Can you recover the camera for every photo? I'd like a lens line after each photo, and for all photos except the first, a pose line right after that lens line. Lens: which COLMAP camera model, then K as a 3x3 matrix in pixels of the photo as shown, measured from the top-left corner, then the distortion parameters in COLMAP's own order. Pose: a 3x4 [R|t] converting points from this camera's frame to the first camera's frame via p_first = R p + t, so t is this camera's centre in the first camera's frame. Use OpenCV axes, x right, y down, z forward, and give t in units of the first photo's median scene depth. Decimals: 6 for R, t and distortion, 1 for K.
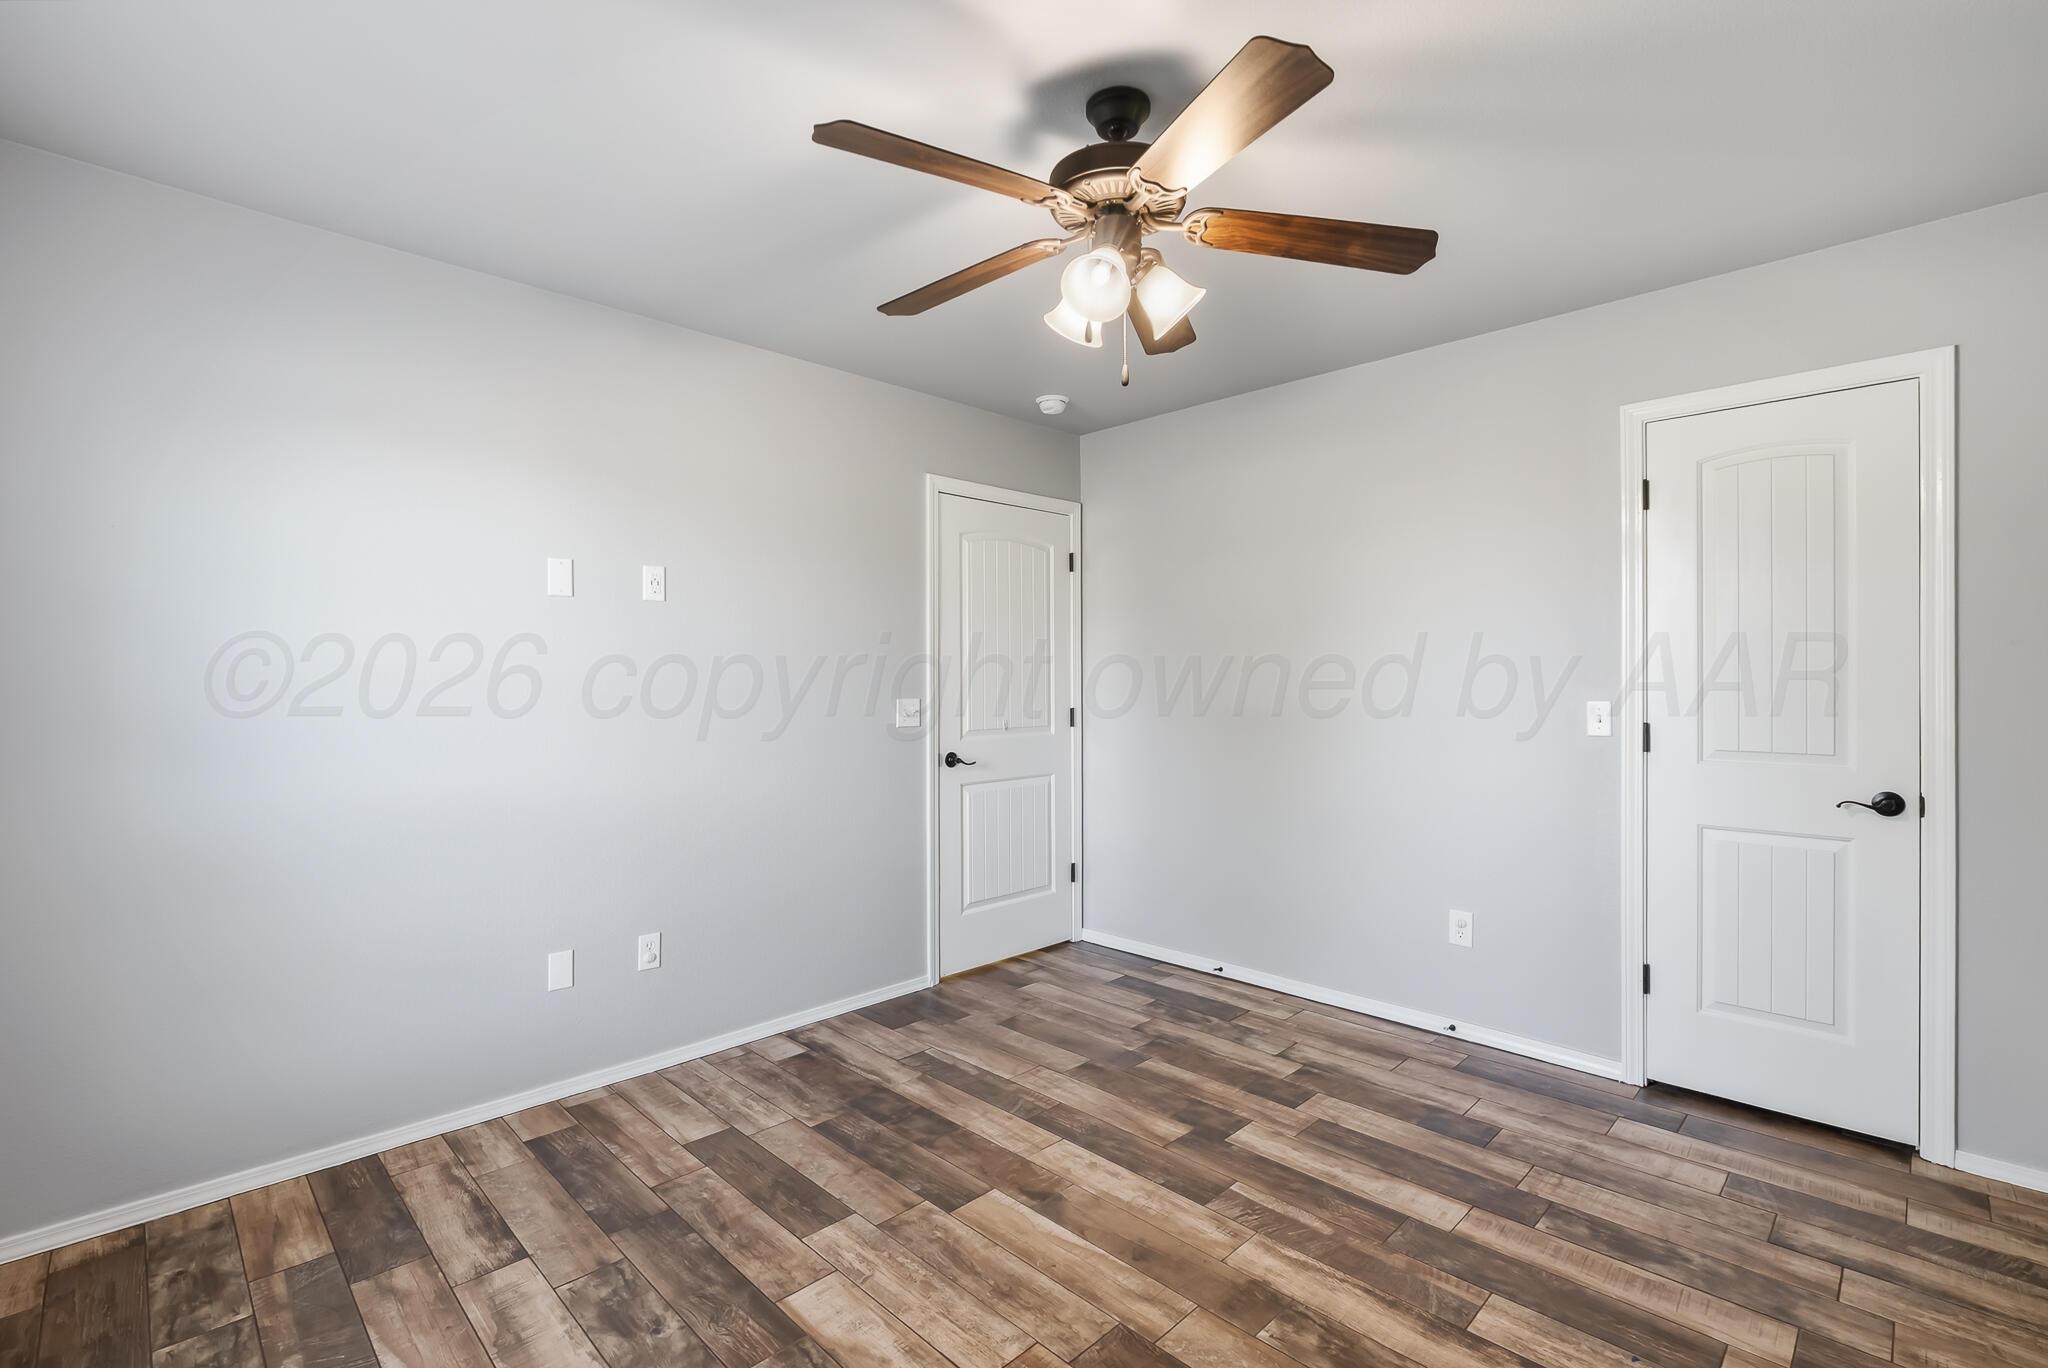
lens RADIAL K [[923.0, 0, 1021.0], [0, 923.0, 705.6], [0, 0, 1]] dist [-0.010635, 0.000372]
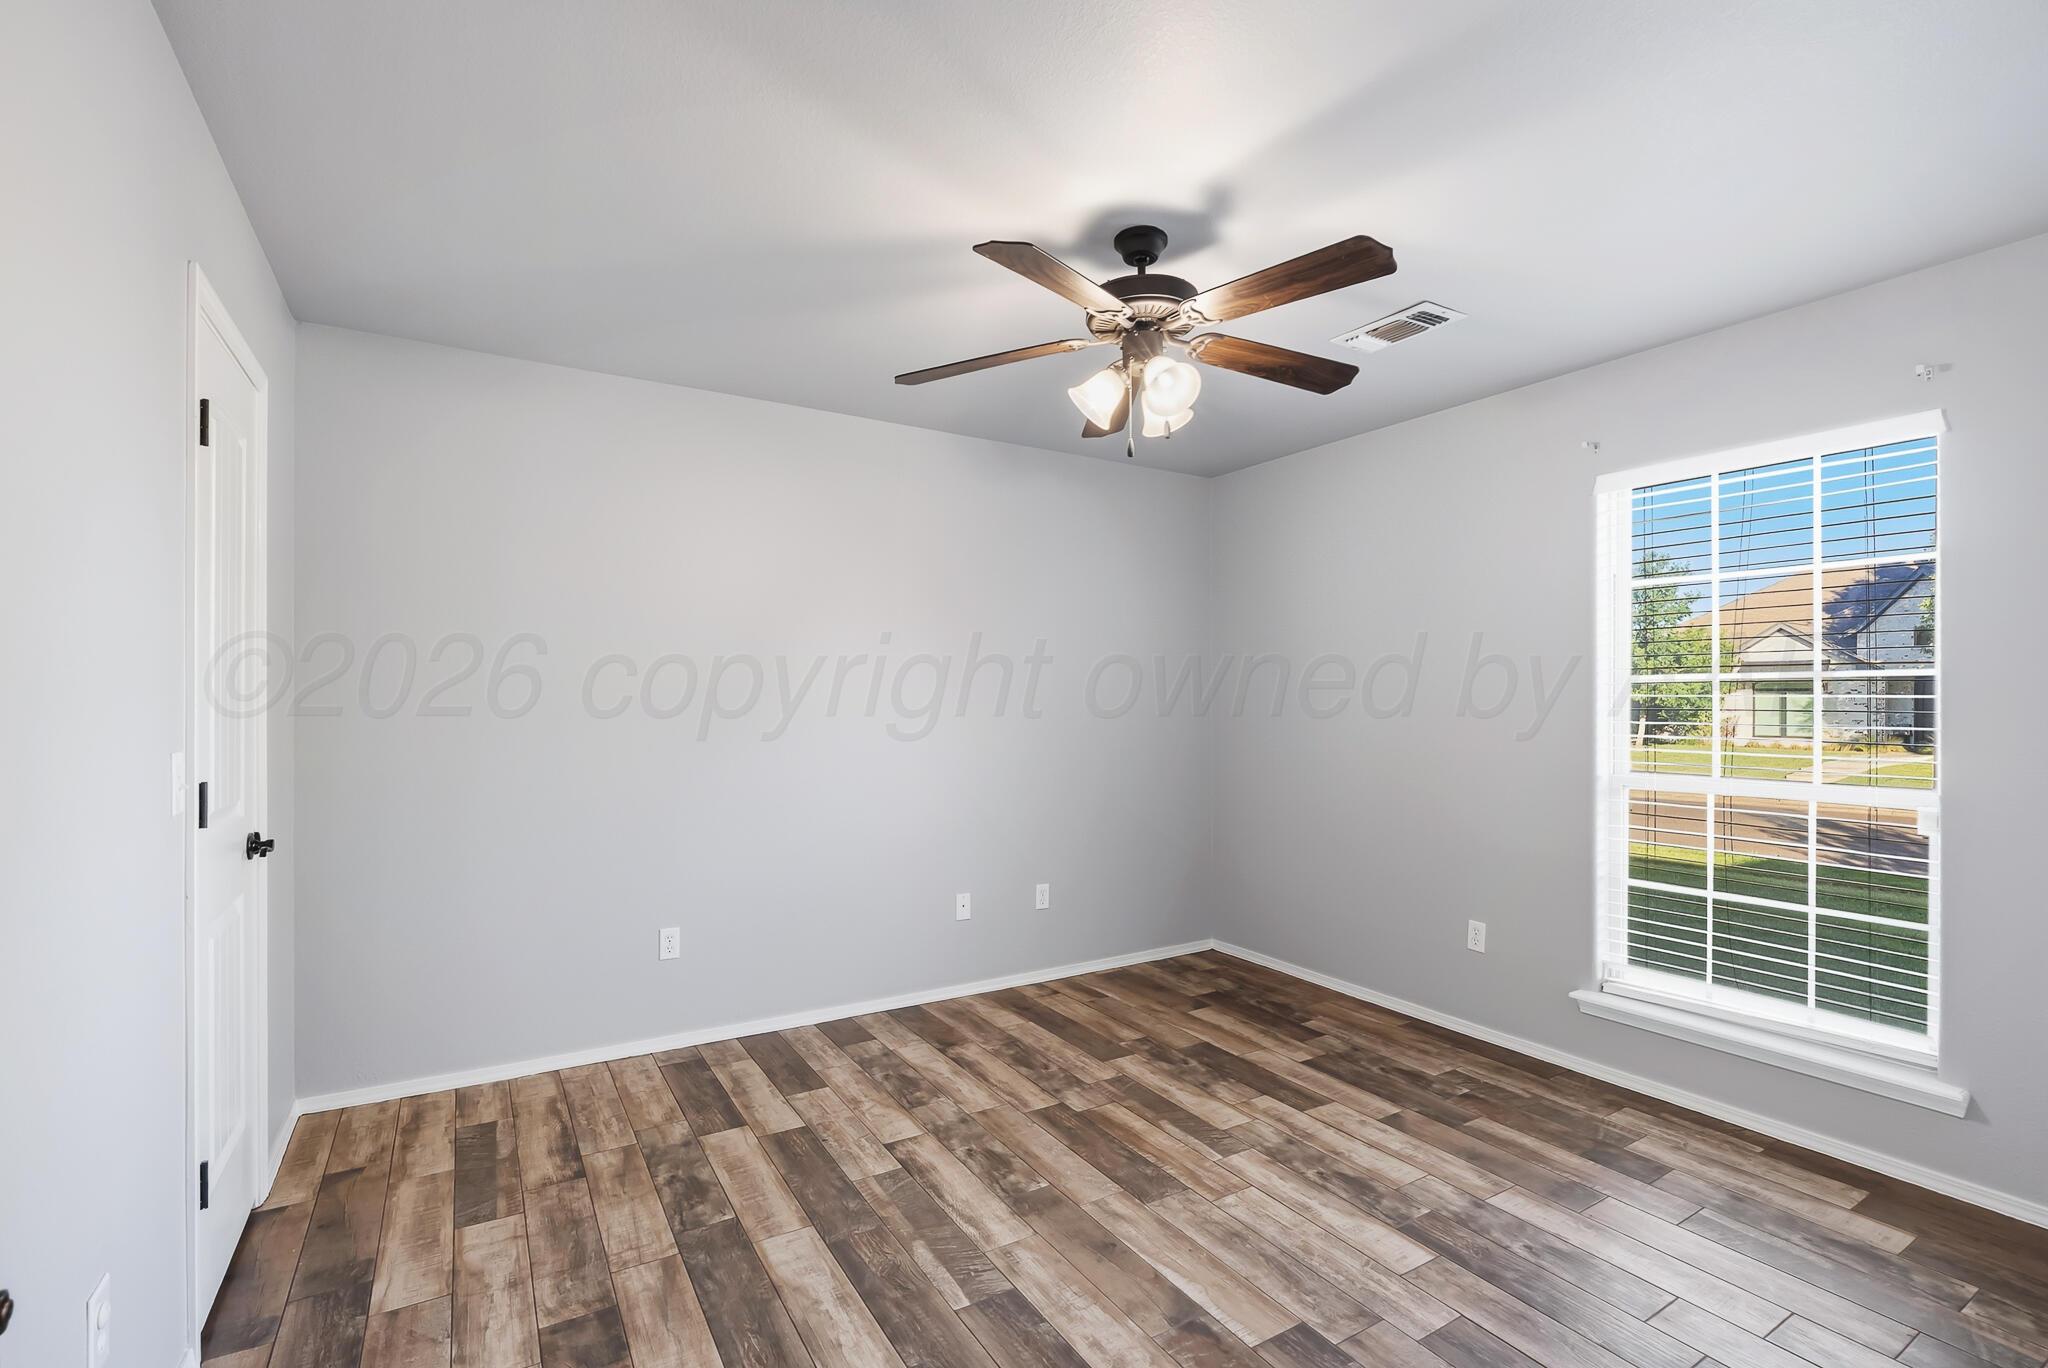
lens RADIAL K [[923.0, 0, 1021.0], [0, 923.0, 705.6], [0, 0, 1]] dist [-0.010635, 0.000372]
pose [[-0.972898, -0.003676, 0.231206, -0.017384], [0.003737, 0.999493, 0.031615, -0.067643], [-0.231205, 0.031622, -0.972391, 1.965572]]
